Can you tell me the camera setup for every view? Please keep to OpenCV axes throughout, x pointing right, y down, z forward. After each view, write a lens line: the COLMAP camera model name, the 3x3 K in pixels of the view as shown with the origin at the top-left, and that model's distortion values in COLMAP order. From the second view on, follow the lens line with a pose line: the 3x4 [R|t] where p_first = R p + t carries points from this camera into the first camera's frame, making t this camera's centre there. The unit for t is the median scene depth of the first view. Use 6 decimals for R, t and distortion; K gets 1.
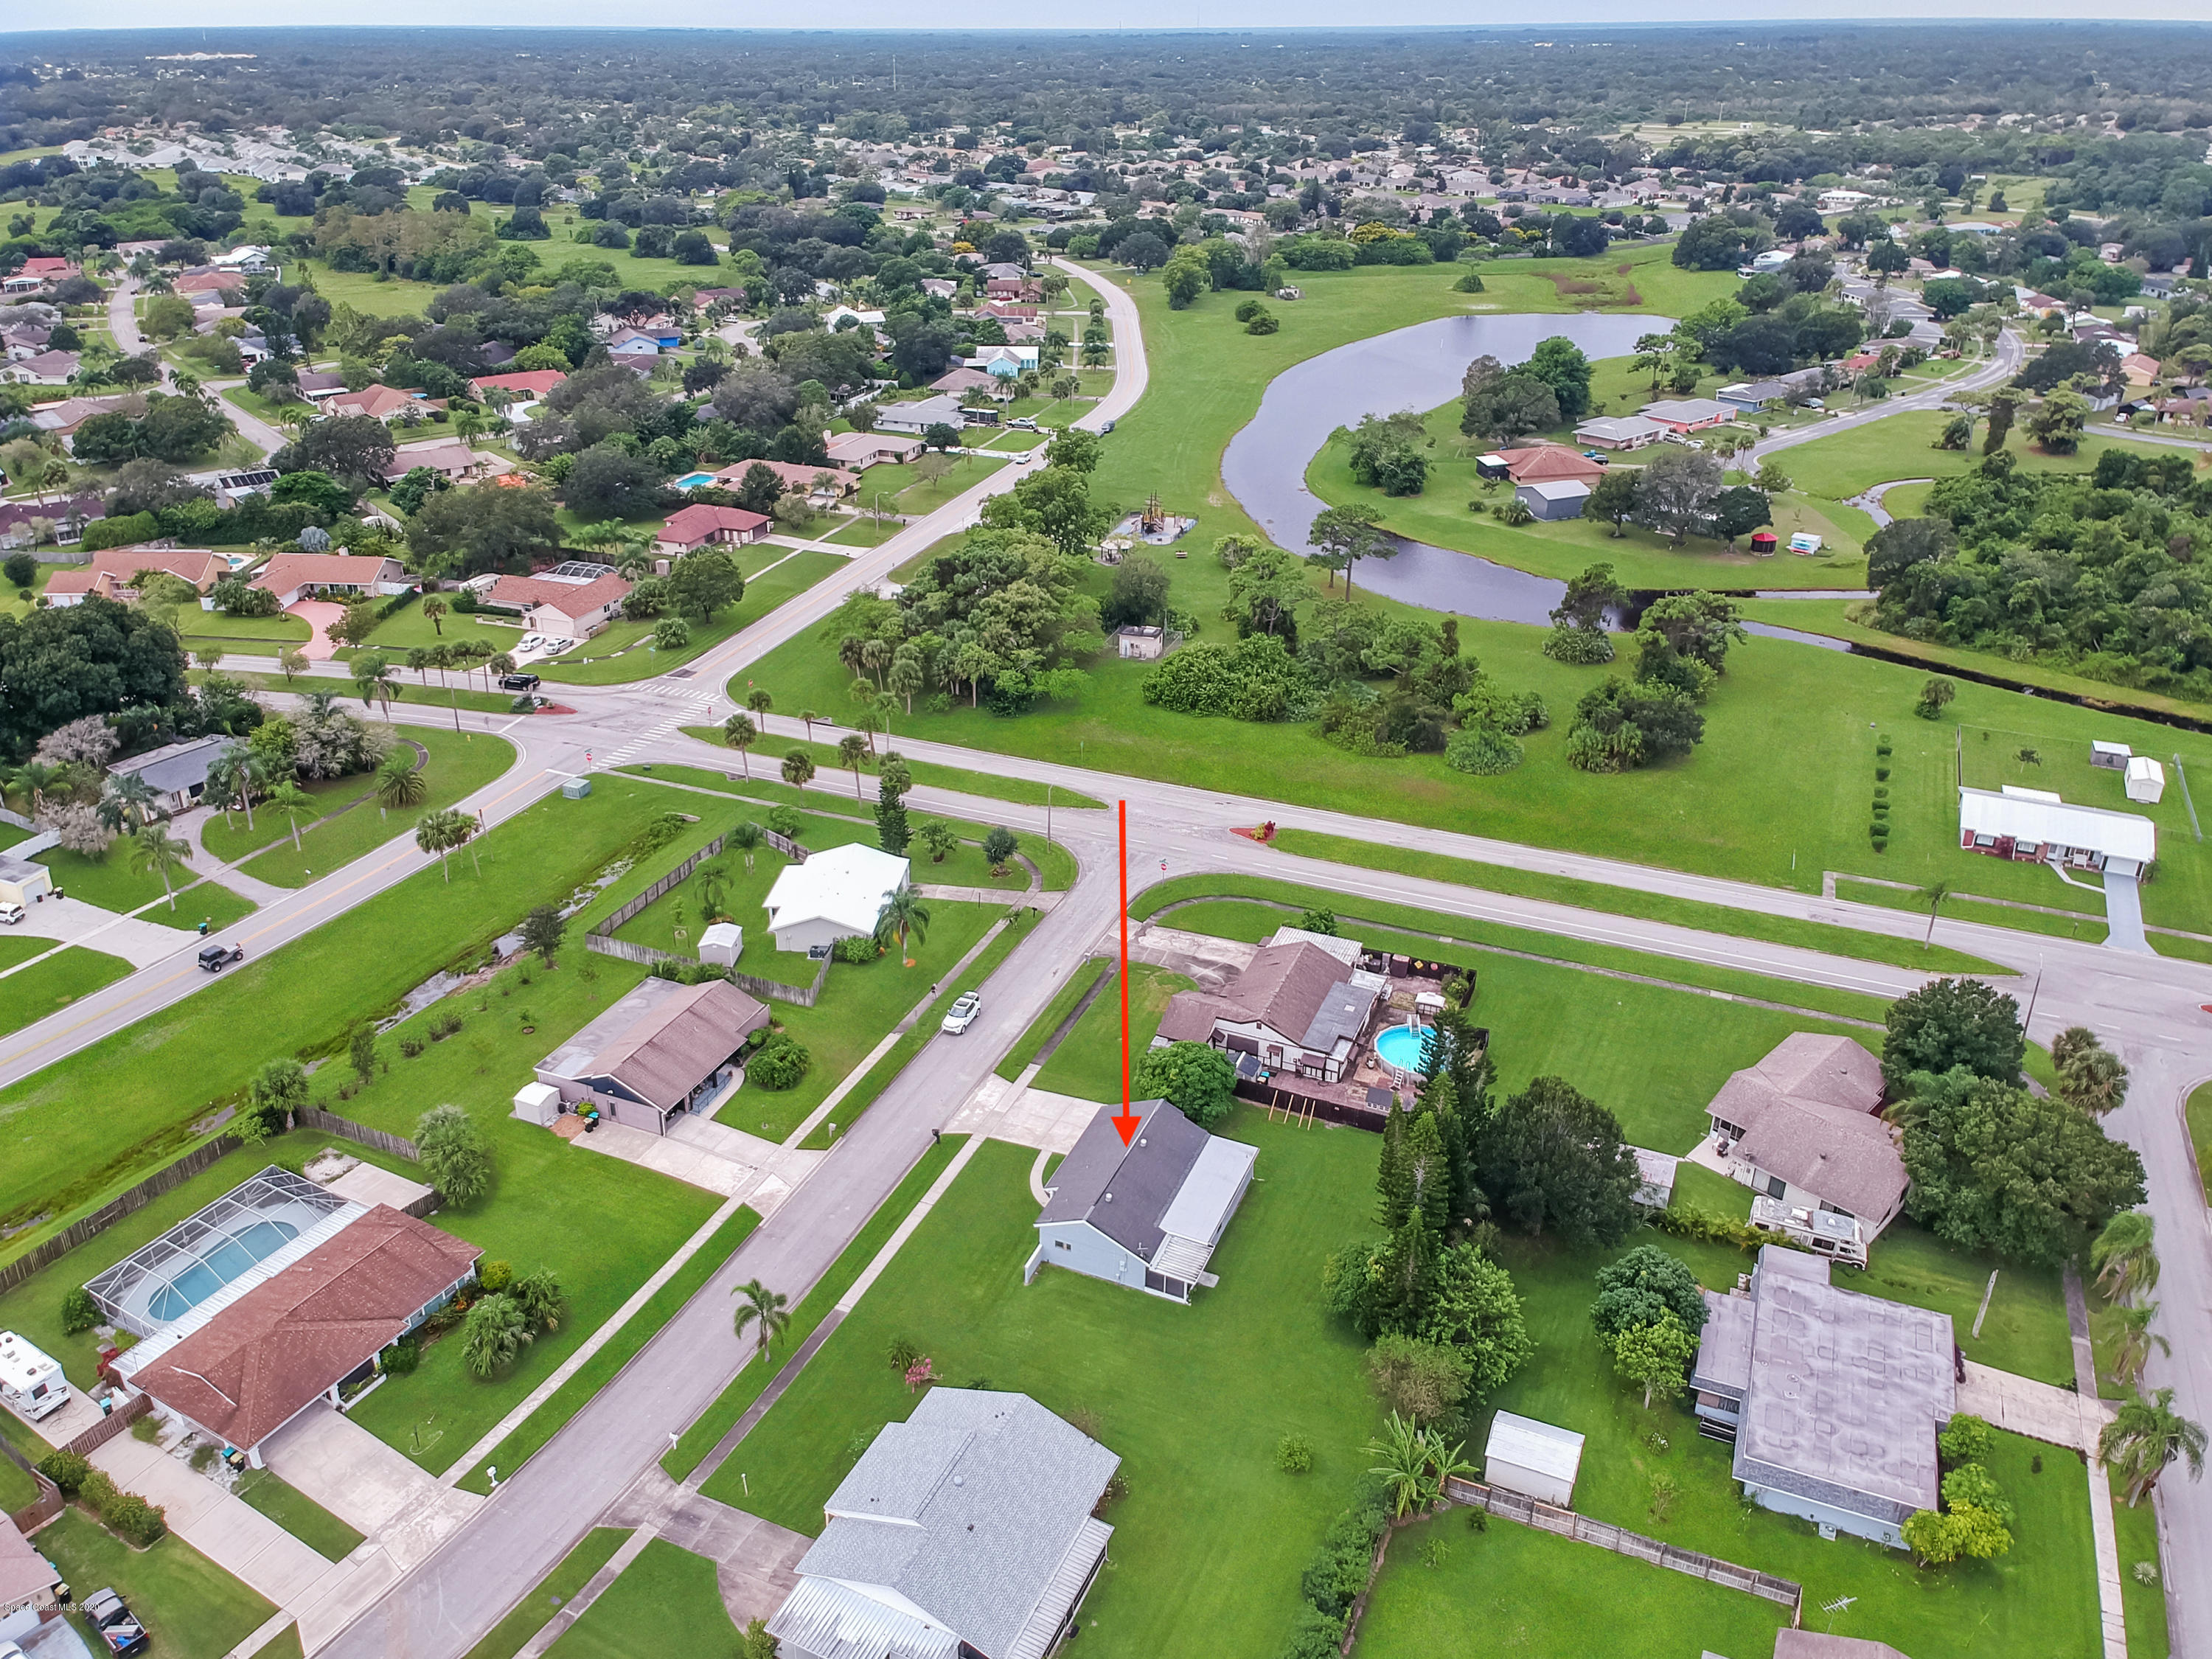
lens RADIAL K [[1636.6, 0, 1113.5], [0, 1636.6, 693.2], [0, 0, 1]] dist [0.081989, -0.001719]
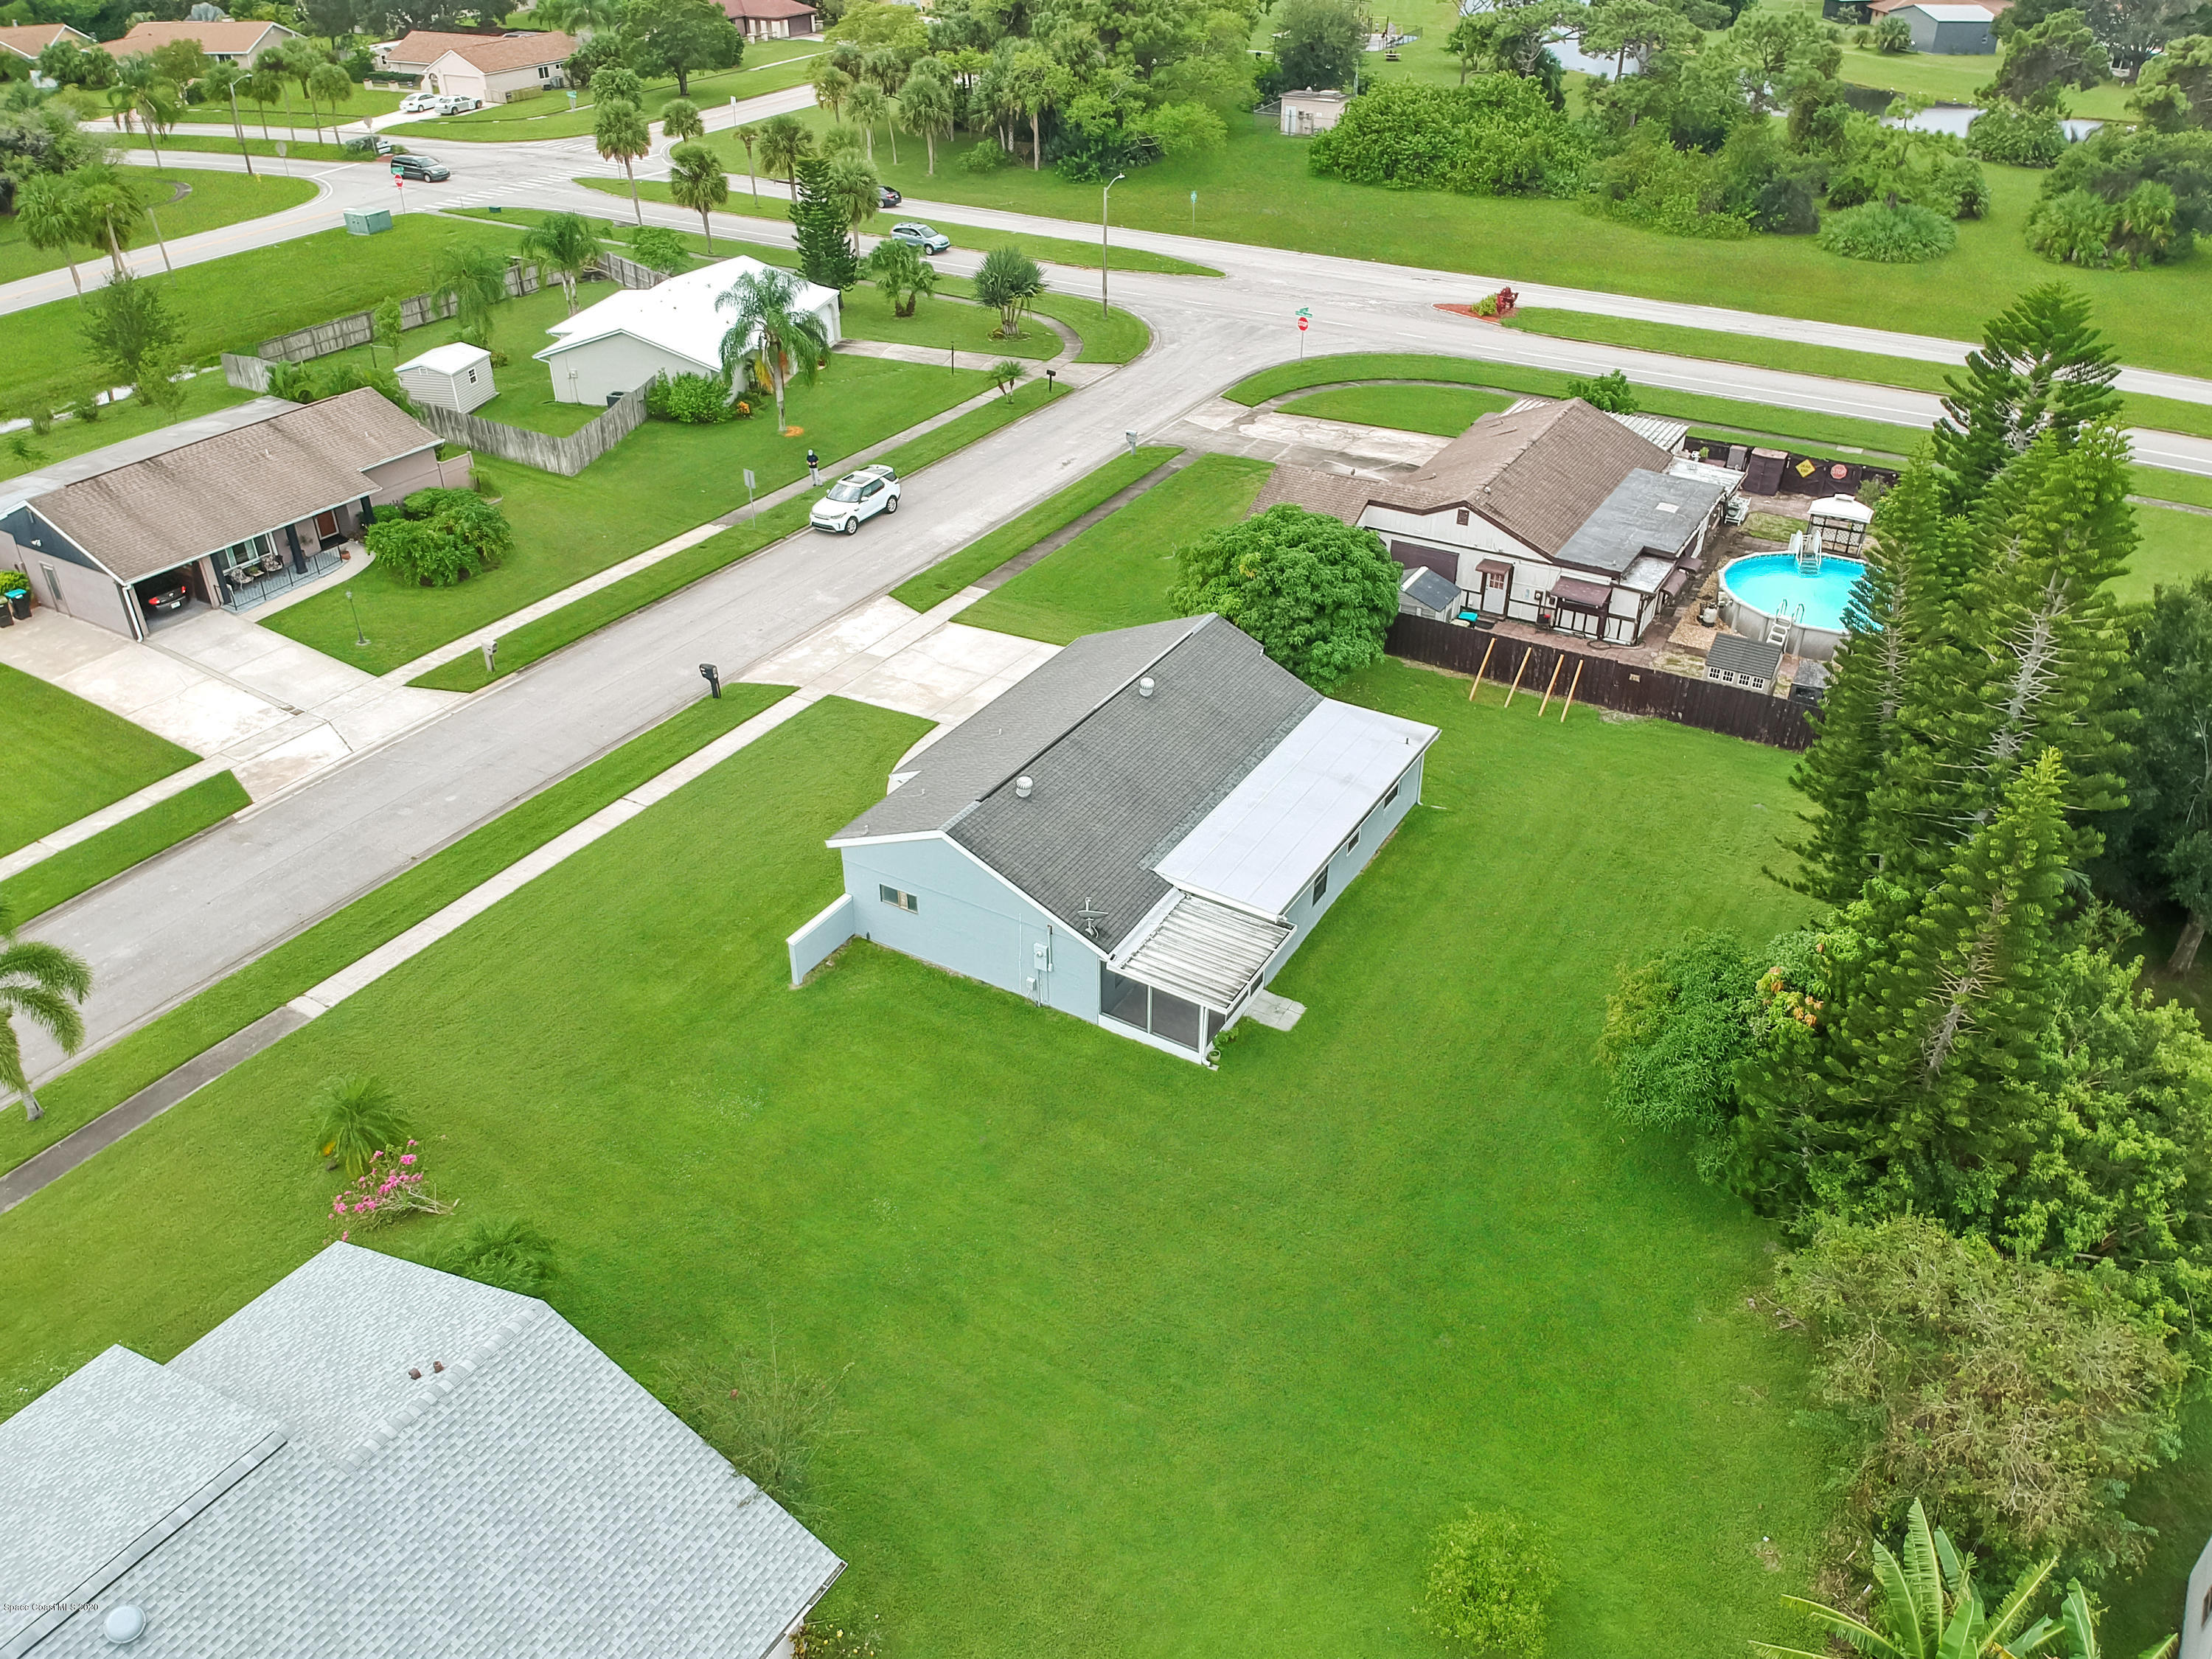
lens RADIAL K [[1620.5, 0, 1106.0], [0, 1620.5, 829.5], [0, 0, 1]] dist [0.012053, -0.000930]
pose [[0.990620, 0.062431, -0.121549, 0.050644], [-0.037396, 0.979430, 0.198289, 0.201296], [0.131429, -0.191884, 0.972578, 0.536176]]
